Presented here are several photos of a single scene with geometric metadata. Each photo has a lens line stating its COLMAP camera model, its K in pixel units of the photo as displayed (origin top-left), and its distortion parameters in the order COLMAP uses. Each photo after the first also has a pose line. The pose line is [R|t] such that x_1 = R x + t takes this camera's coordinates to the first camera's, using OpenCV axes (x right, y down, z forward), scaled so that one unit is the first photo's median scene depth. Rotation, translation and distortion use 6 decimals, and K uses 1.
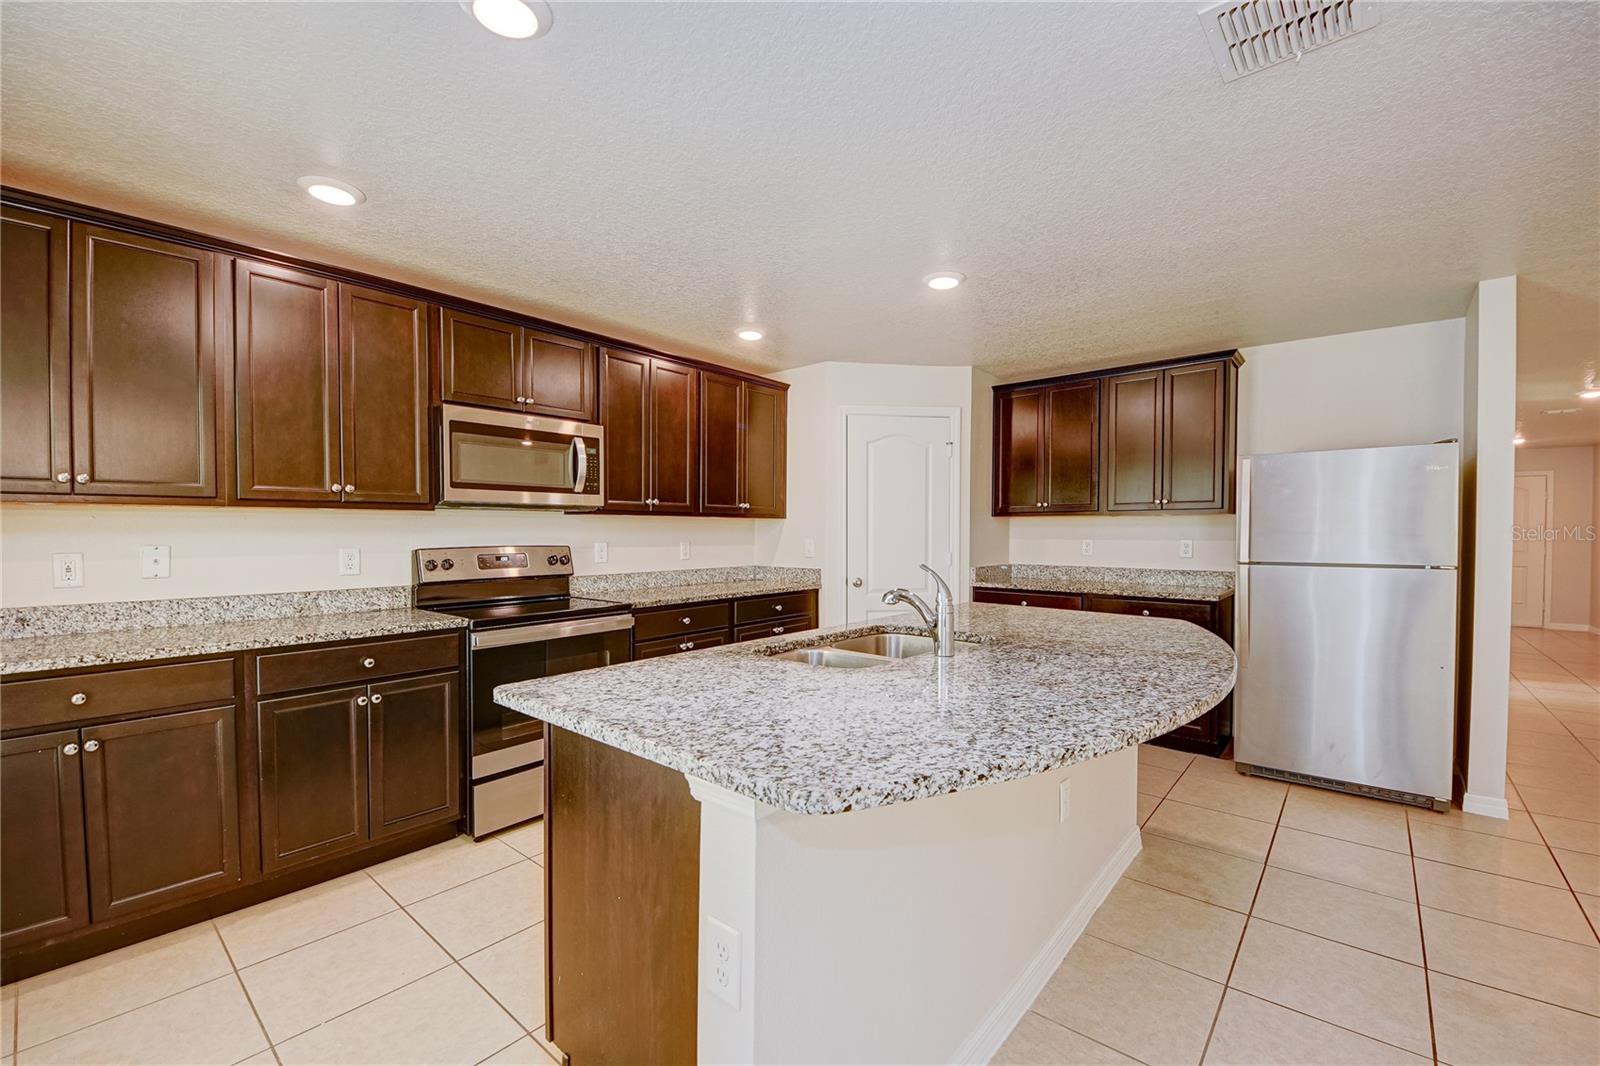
lens RADIAL K [[643.8, 0, 804.5], [0, 643.8, 529.6], [0, 0, 1]] dist [0.034493, 0.000080]
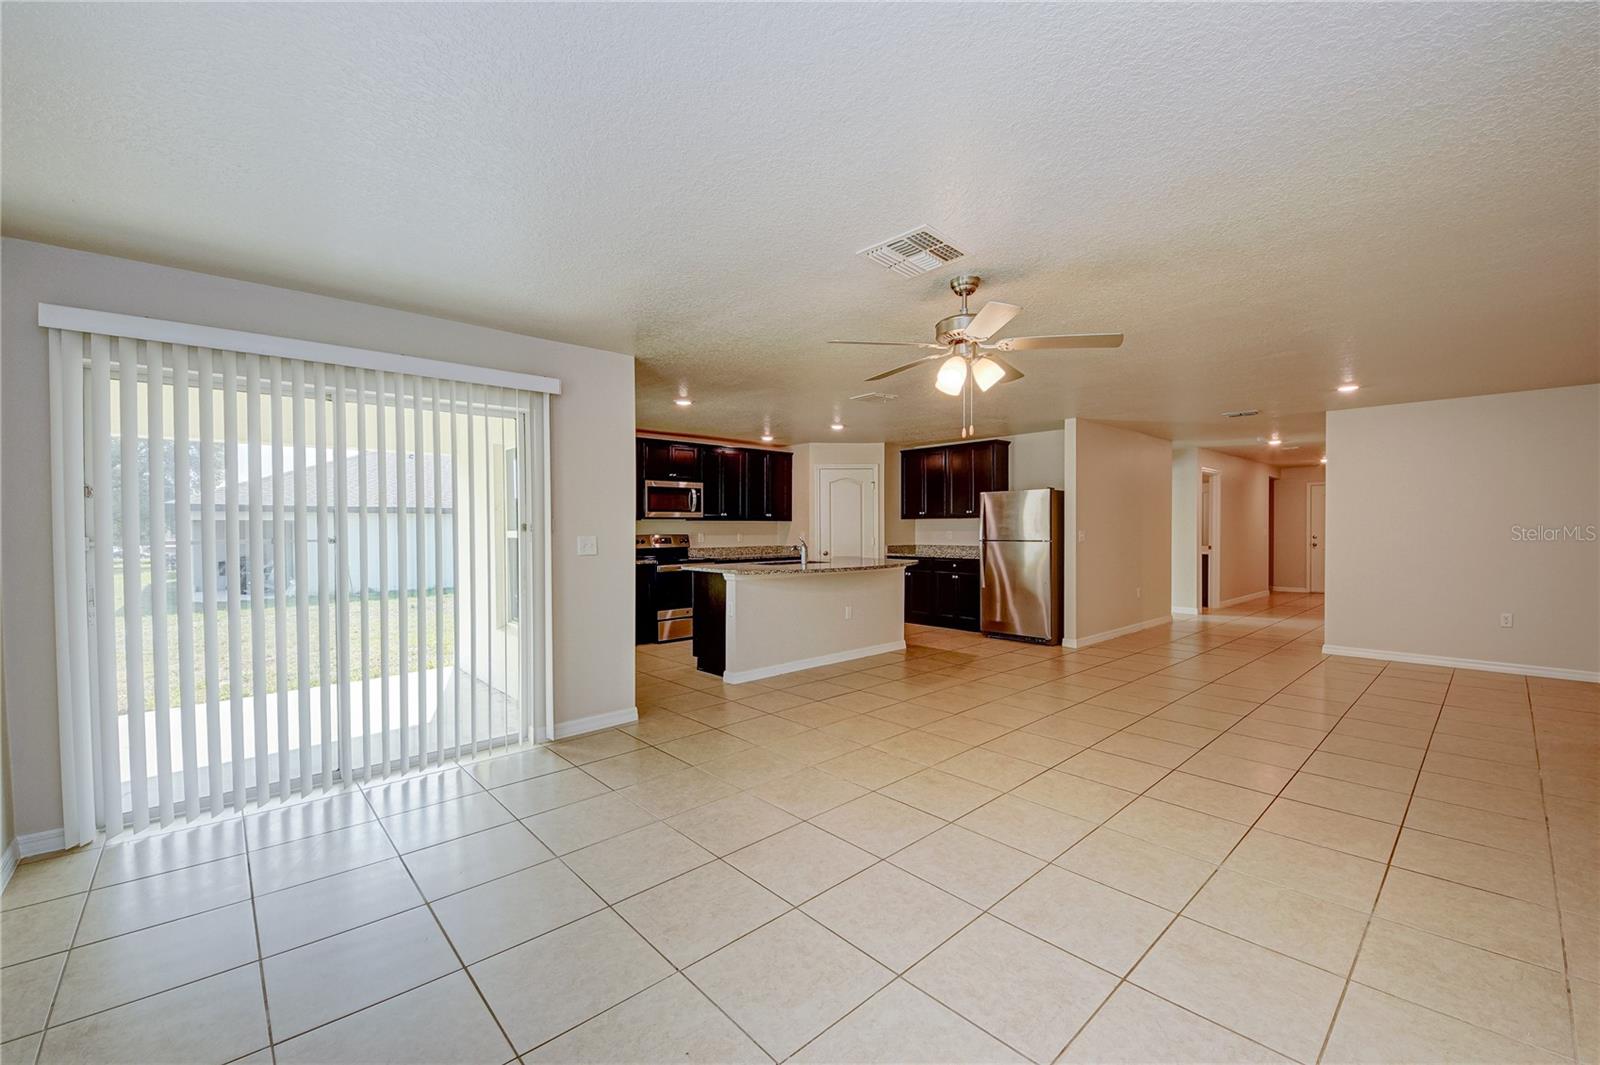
lens RADIAL K [[643.8, 0, 804.5], [0, 643.8, 529.1], [0, 0, 1]] dist [0.034493, 0.000080]
pose [[0.991057, -0.002351, -0.133417, 0.365741], [0.003480, 0.999960, 0.008234, -0.011013], [0.133393, -0.008625, 0.991026, -1.270386]]
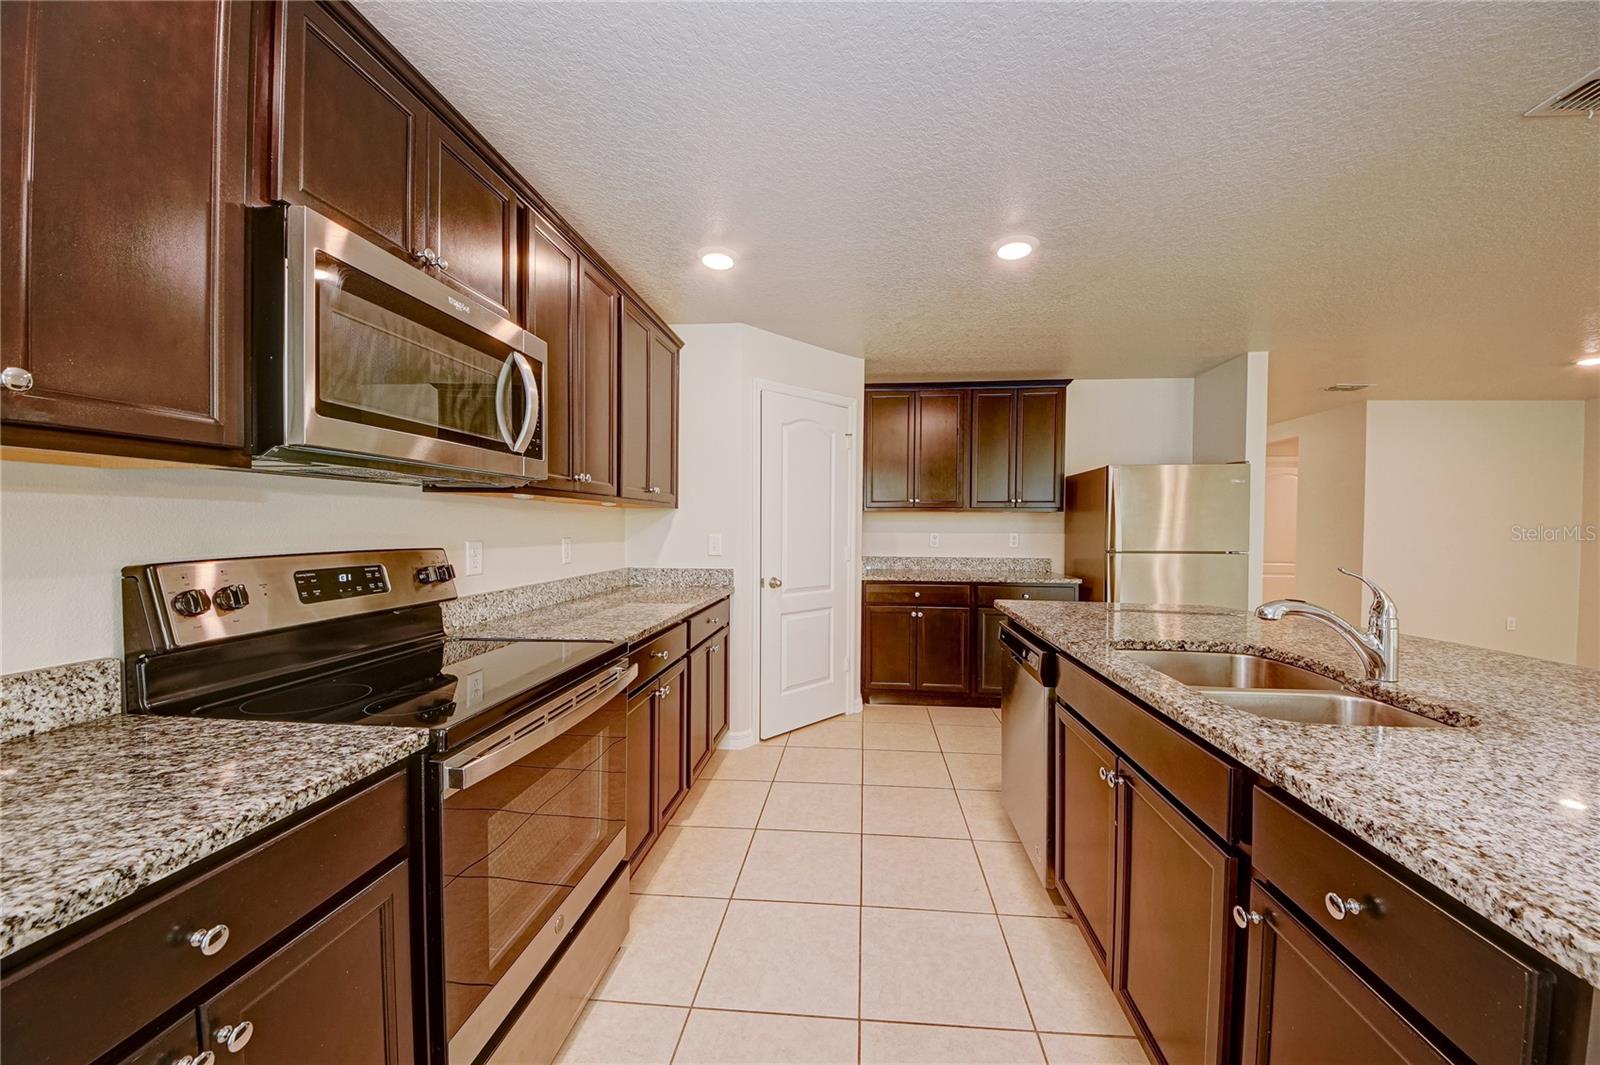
lens RADIAL K [[566.2, 0, 800.0], [0, 566.2, 532.5], [0, 0, 1]] dist [0.018345, -0.011527]
pose [[0.822865, -0.002802, 0.568230, -0.423700], [-0.006707, 0.999870, 0.014643, 0.002194], [-0.568197, -0.015860, 0.822740, 0.447116]]
